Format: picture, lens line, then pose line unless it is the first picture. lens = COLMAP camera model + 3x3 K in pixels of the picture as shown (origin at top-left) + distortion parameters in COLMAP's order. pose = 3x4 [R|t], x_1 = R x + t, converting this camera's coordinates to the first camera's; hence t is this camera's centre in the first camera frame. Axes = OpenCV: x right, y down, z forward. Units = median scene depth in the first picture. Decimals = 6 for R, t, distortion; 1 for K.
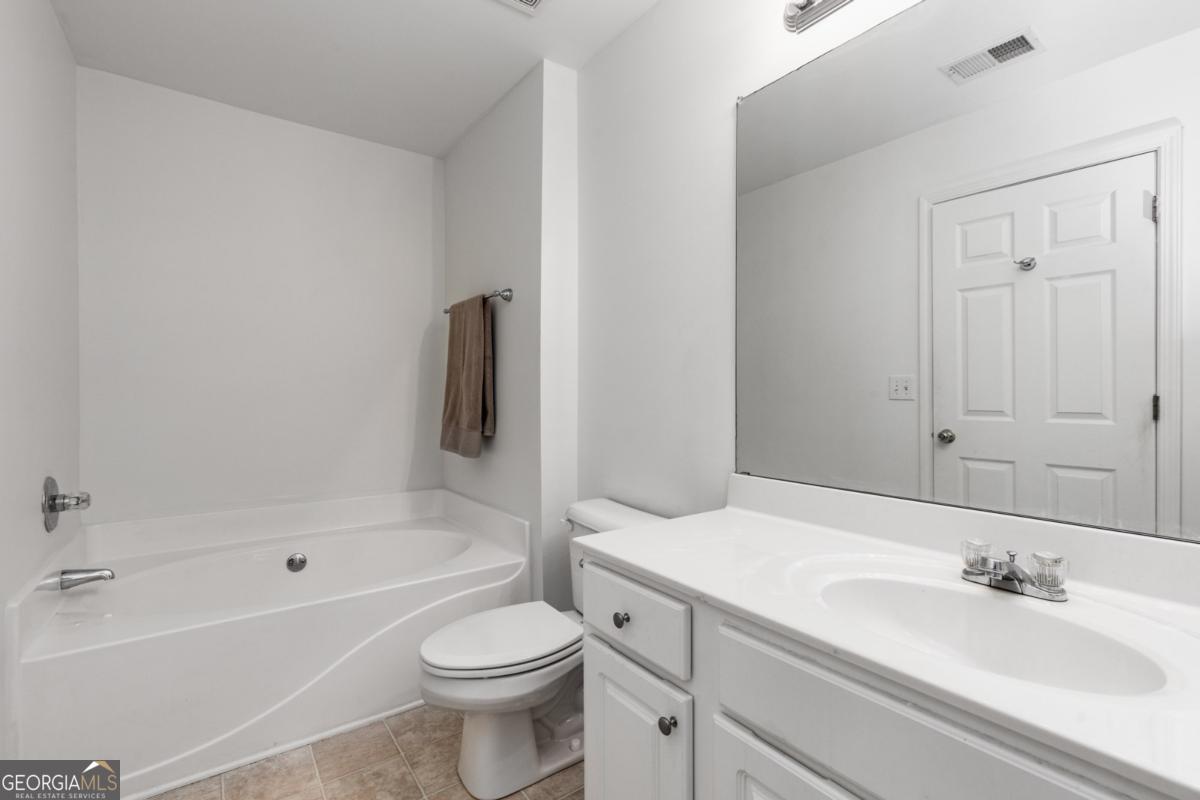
lens RADIAL K [[544.9, 0, 603.9], [0, 544.9, 398.0], [0, 0, 1]] dist [0.006084, -0.000006]
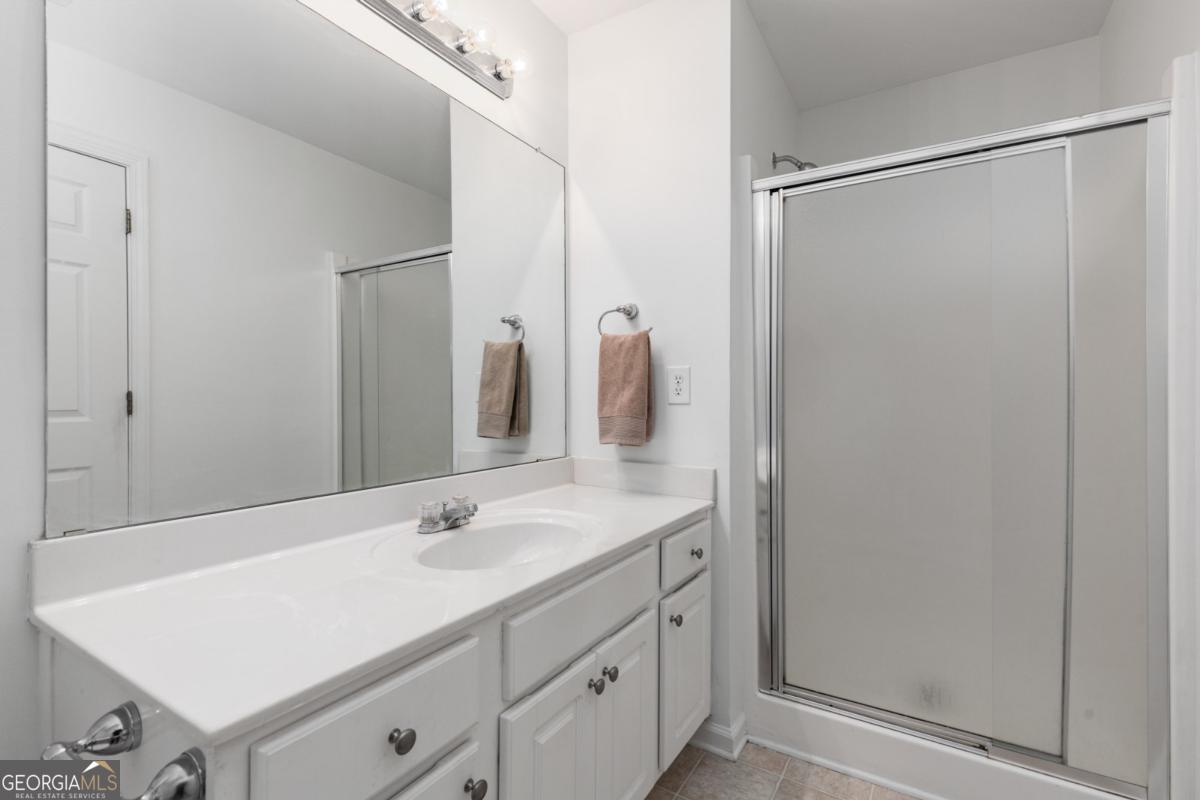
lens RADIAL K [[544.9, 0, 608.9], [0, 544.9, 396.8], [0, 0, 1]] dist [0.006084, -0.000006]
pose [[-0.366148, -0.008880, 0.930514, -0.359291], [-0.002757, 0.999960, 0.008458, -0.007109], [-0.930553, 0.000531, -0.366158, 0.513962]]
